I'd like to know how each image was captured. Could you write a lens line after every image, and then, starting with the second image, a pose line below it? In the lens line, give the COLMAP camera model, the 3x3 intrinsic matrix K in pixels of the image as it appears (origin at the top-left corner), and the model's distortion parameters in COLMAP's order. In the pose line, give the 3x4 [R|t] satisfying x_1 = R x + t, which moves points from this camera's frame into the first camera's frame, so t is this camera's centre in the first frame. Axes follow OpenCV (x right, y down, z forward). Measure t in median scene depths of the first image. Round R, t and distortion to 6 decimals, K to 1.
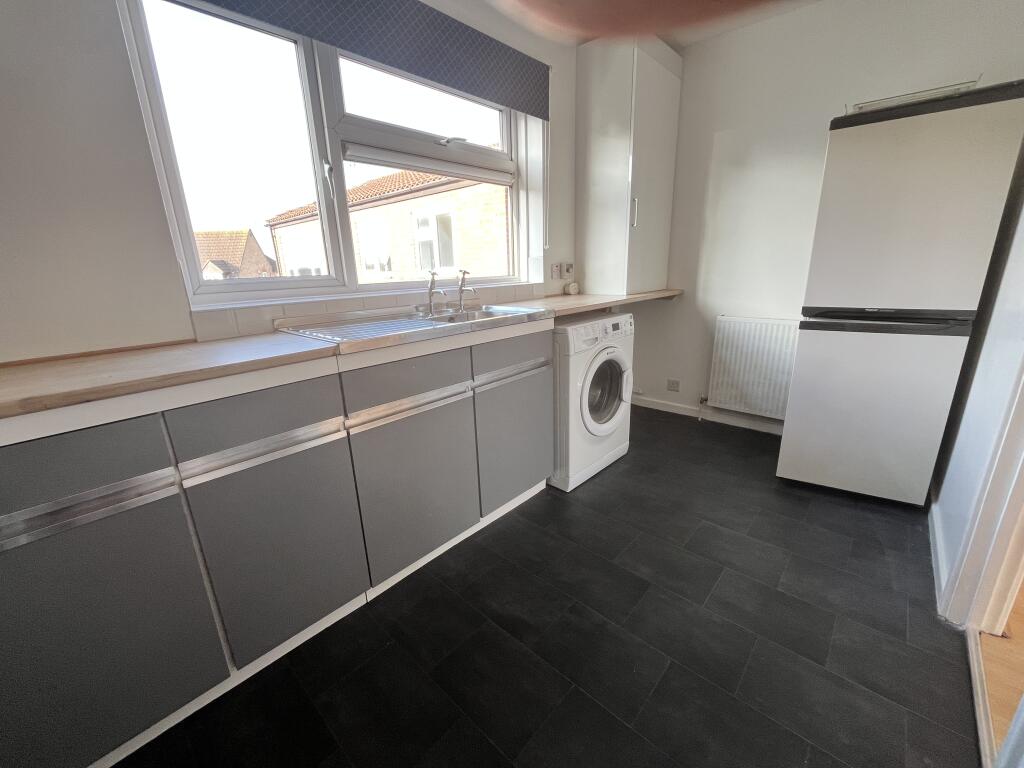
lens RADIAL K [[413.8, 0, 512.0], [0, 413.8, 384.0], [0, 0, 1]] dist [-0.000384, -0.000039]
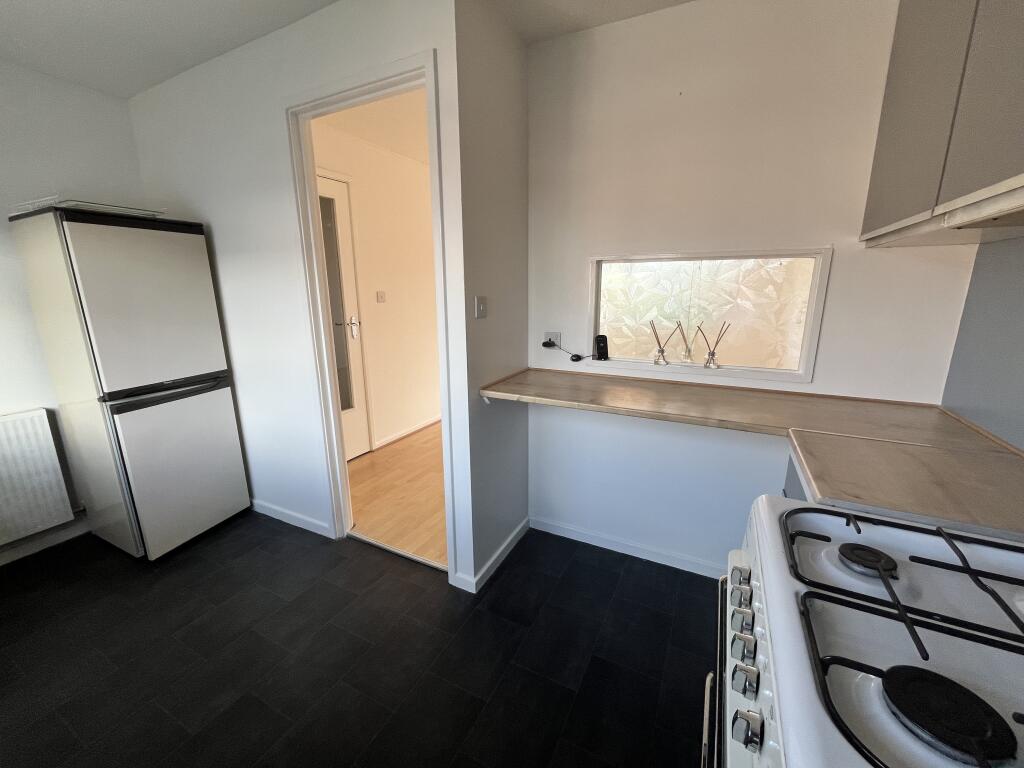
lens RADIAL K [[413.8, 0, 512.0], [0, 413.8, 384.0], [0, 0, 1]] dist [-0.000384, -0.000039]
pose [[-0.267785, -0.186072, 0.945340, -0.487997], [0.277469, 0.924712, 0.260610, -0.205645], [-0.922660, 0.332090, -0.195995, 0.328092]]
